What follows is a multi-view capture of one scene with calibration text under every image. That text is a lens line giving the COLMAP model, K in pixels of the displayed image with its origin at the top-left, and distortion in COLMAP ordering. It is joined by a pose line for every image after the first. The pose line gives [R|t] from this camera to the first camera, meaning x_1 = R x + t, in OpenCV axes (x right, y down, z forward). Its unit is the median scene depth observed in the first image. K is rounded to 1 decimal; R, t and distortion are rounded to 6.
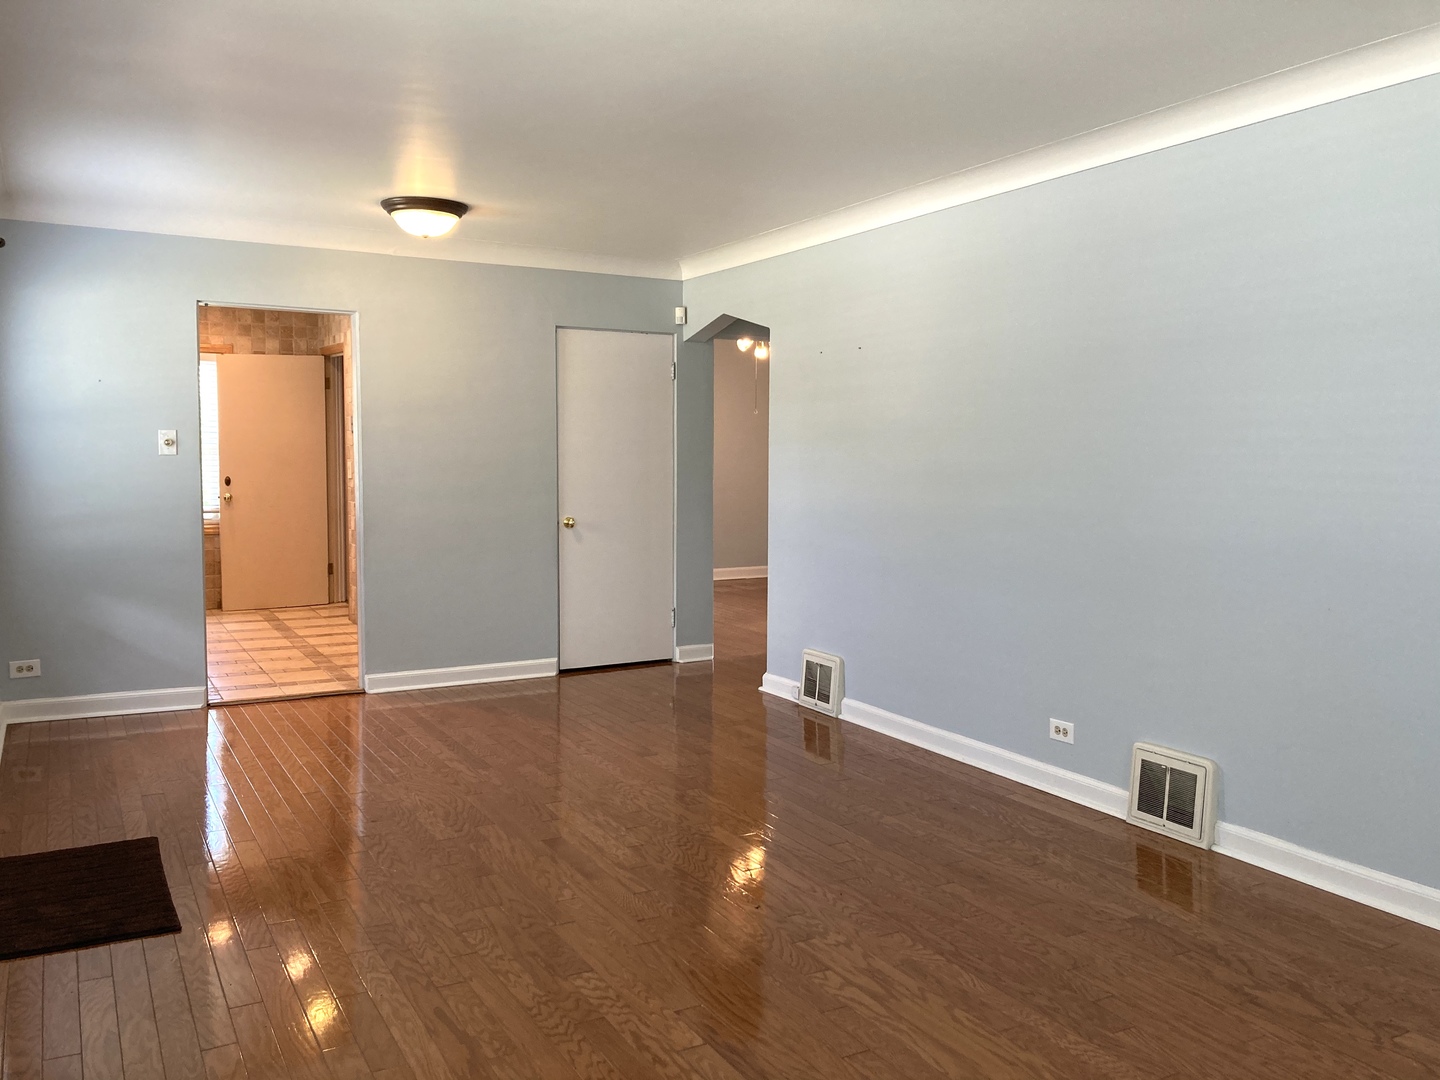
lens RADIAL K [[1194.6, 0, 709.4], [0, 1194.6, 546.6], [0, 0, 1]] dist [0.066921, -0.026425]
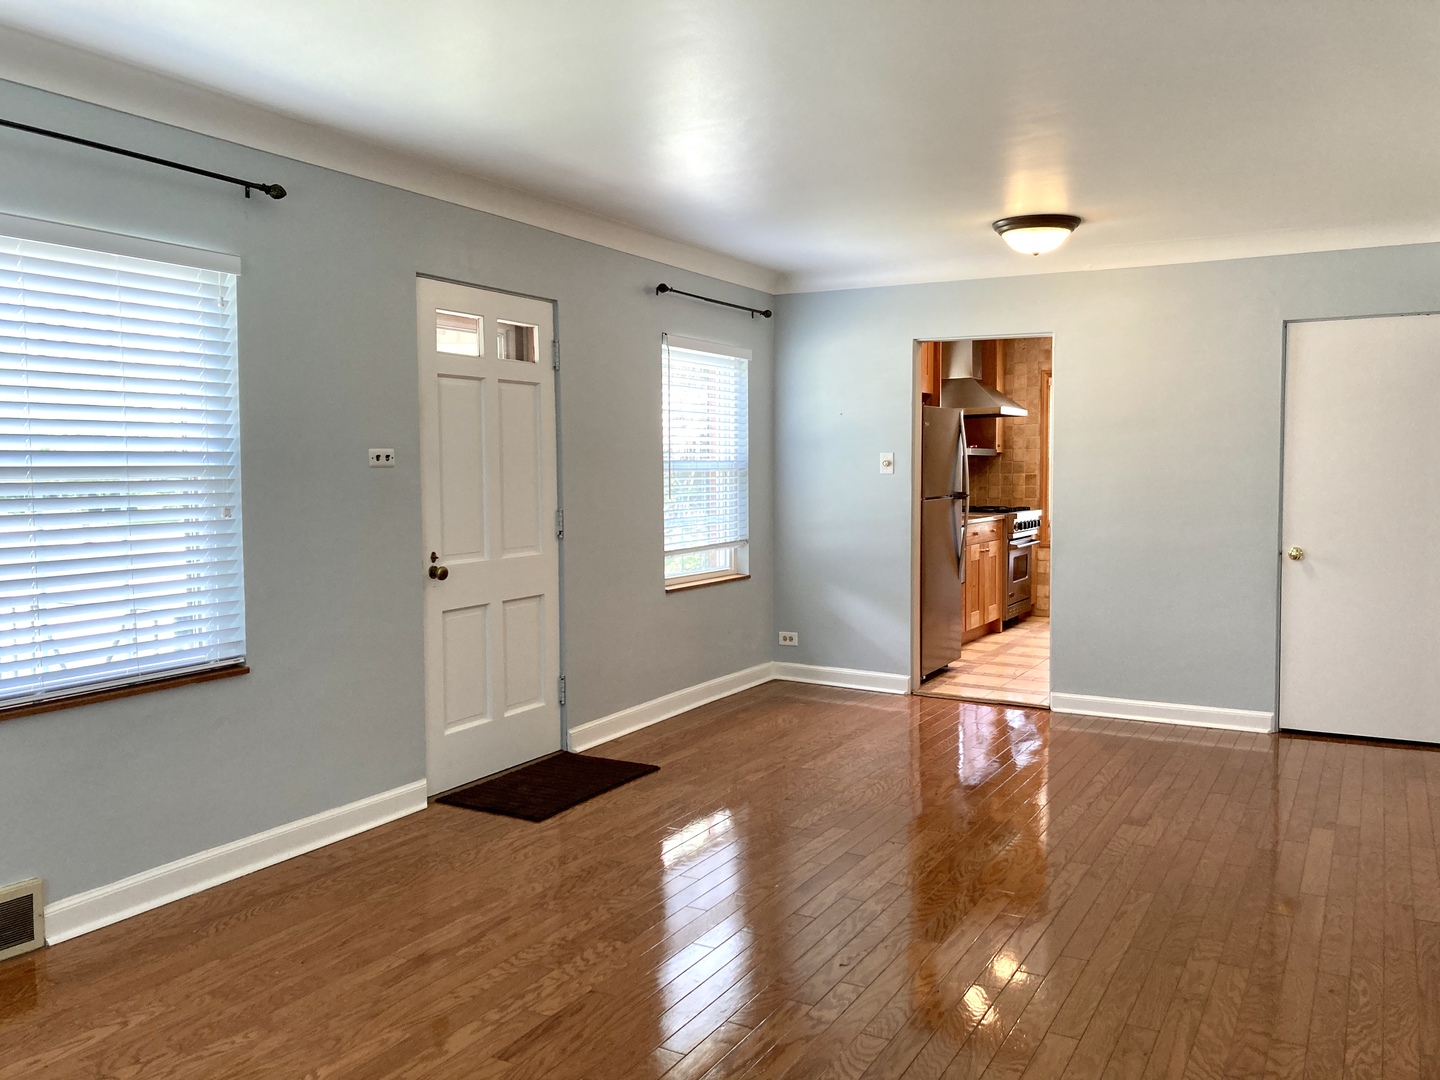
lens RADIAL K [[1194.6, 0, 712.5], [0, 1194.6, 533.1], [0, 0, 1]] dist [0.066921, -0.026425]
pose [[0.534246, 0.045794, -0.844088, 0.616213], [-0.065754, 0.997757, 0.012513, -0.029950], [0.842768, 0.048817, 0.536059, 0.326660]]
